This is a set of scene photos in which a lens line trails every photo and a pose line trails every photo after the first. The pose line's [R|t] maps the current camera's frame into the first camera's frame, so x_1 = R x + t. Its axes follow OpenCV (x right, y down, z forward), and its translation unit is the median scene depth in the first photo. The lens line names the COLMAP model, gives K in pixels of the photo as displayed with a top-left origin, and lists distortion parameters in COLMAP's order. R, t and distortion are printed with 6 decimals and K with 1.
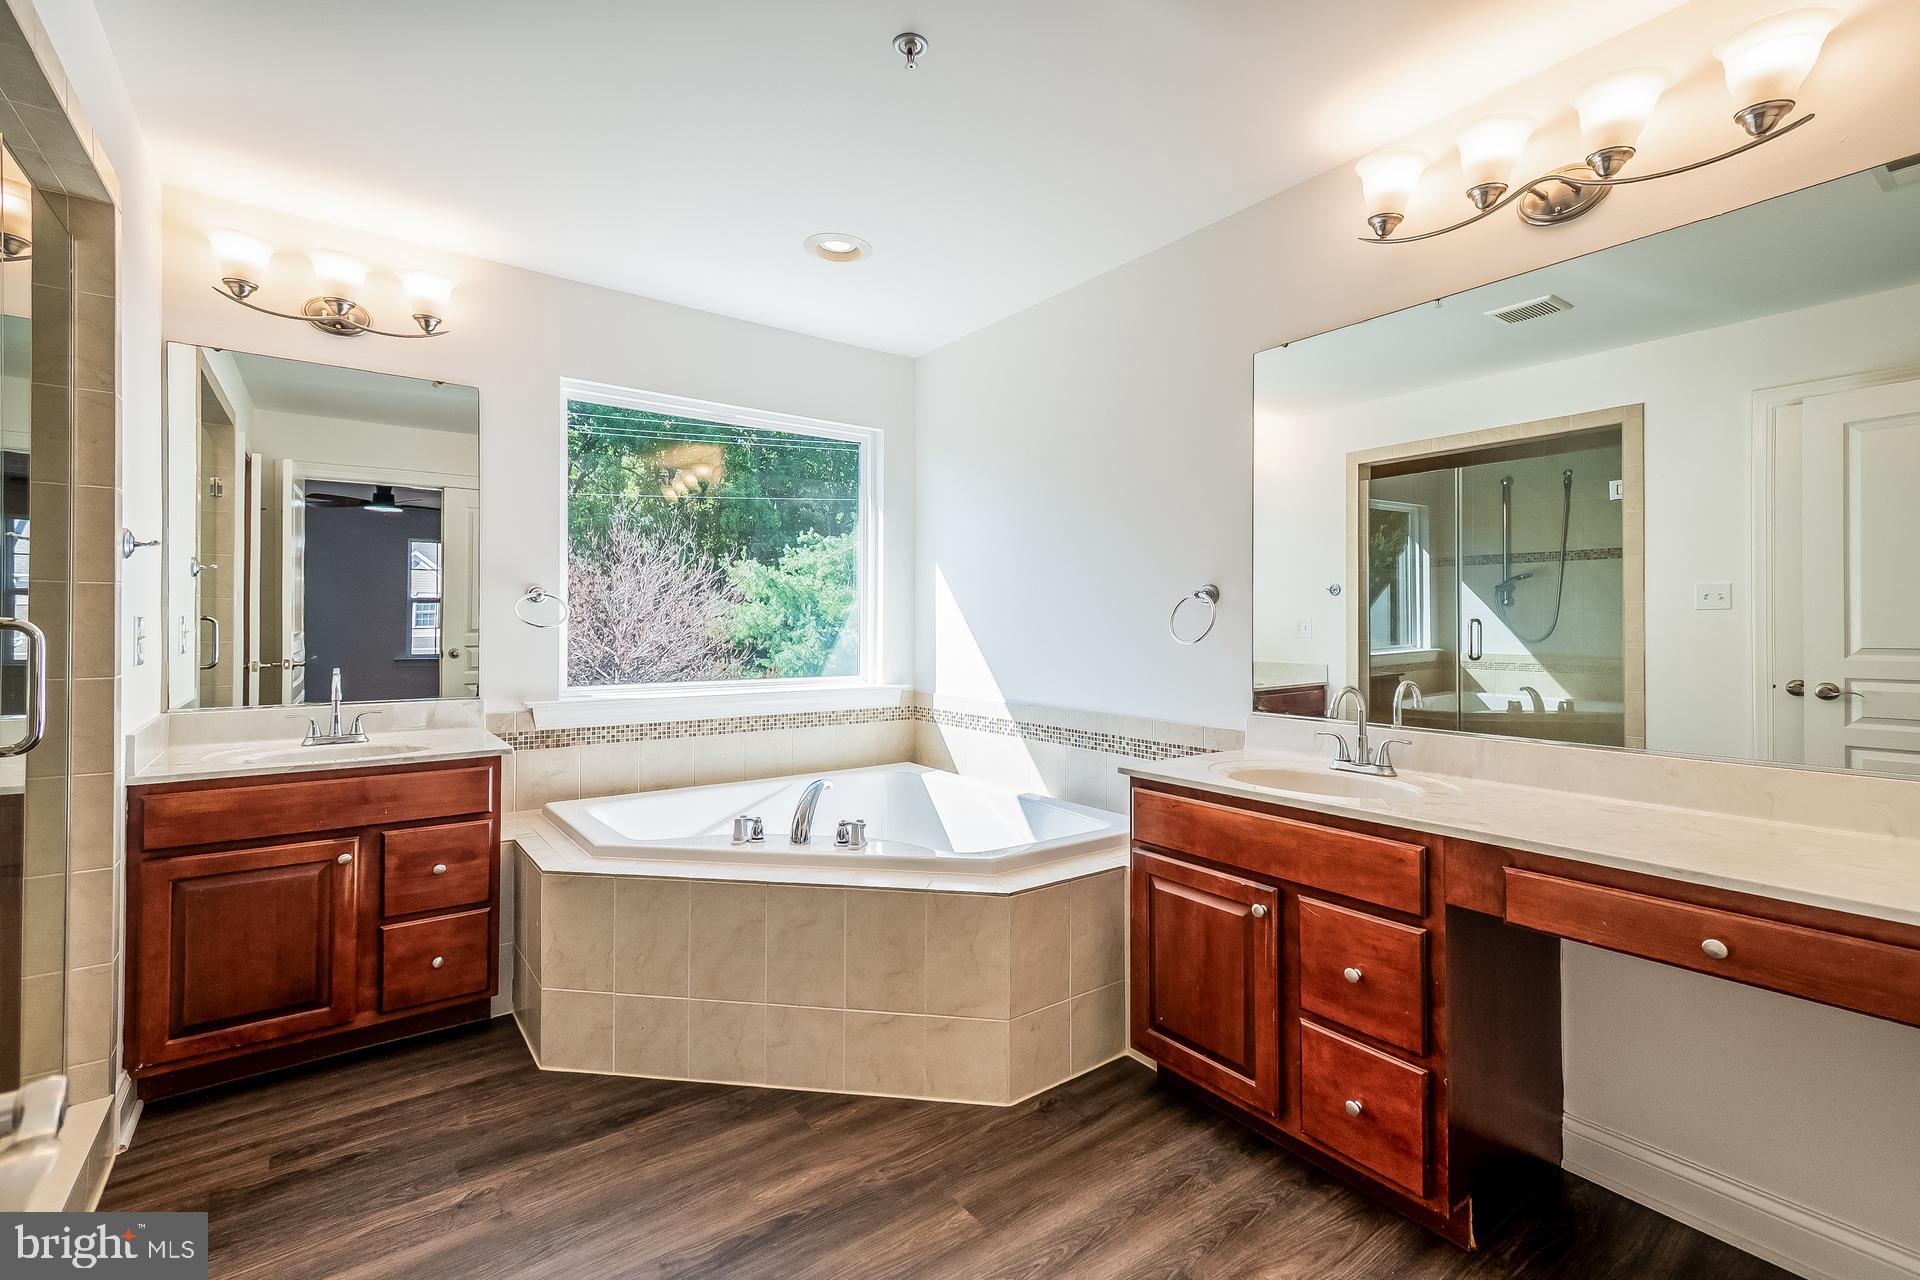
lens RADIAL K [[862.5, 0, 960.1], [0, 862.5, 629.1], [0, 0, 1]] dist [0.023812, -0.000104]
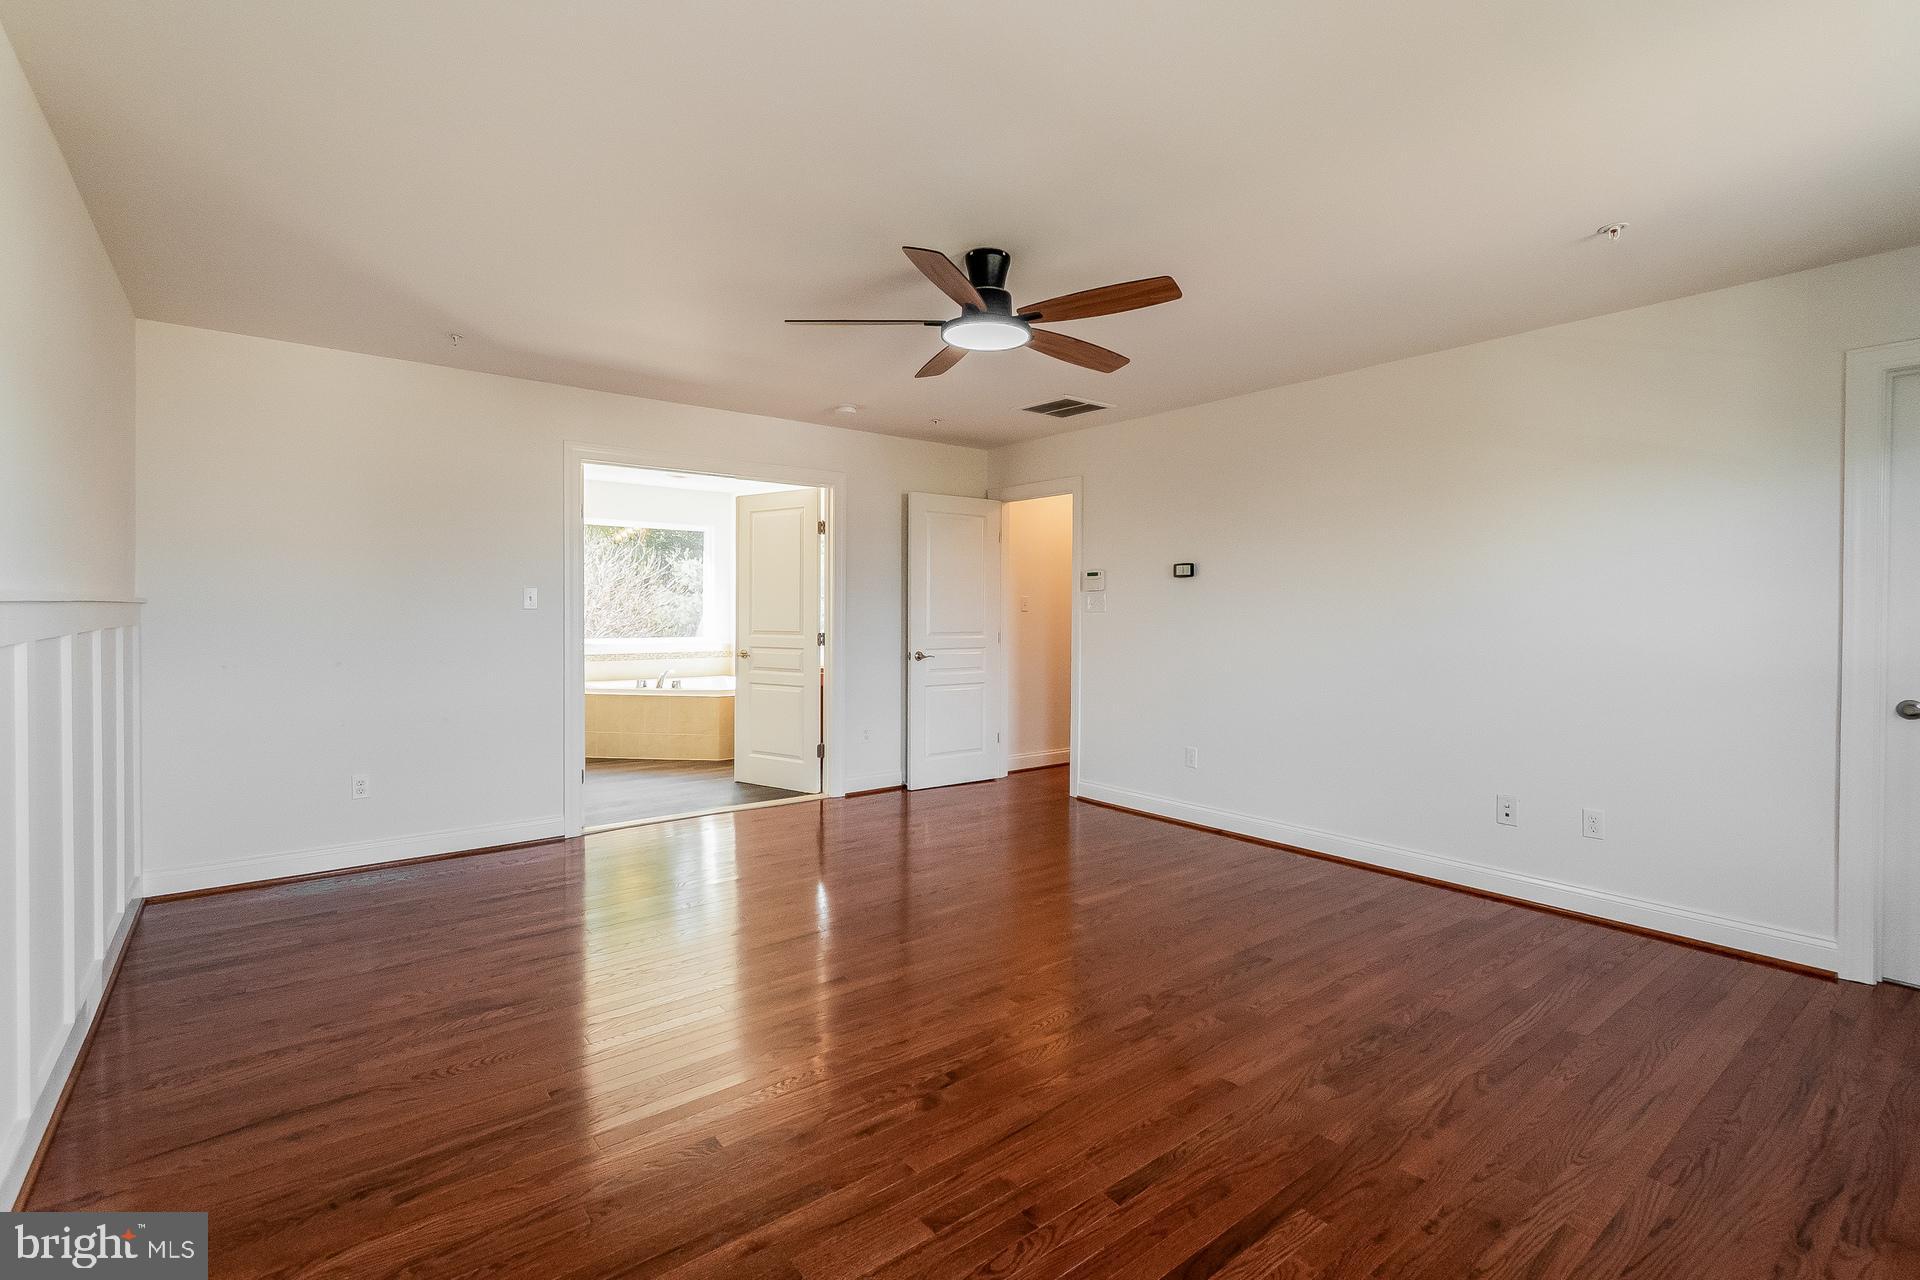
lens RADIAL K [[862.5, 0, 959.7], [0, 862.5, 627.5], [0, 0, 1]] dist [0.023812, -0.000104]
pose [[0.999006, 0.002406, 0.044508, 0.080604], [-0.003001, 0.999907, 0.013306, -0.000967], [-0.044472, -0.013426, 0.998920, -0.231064]]
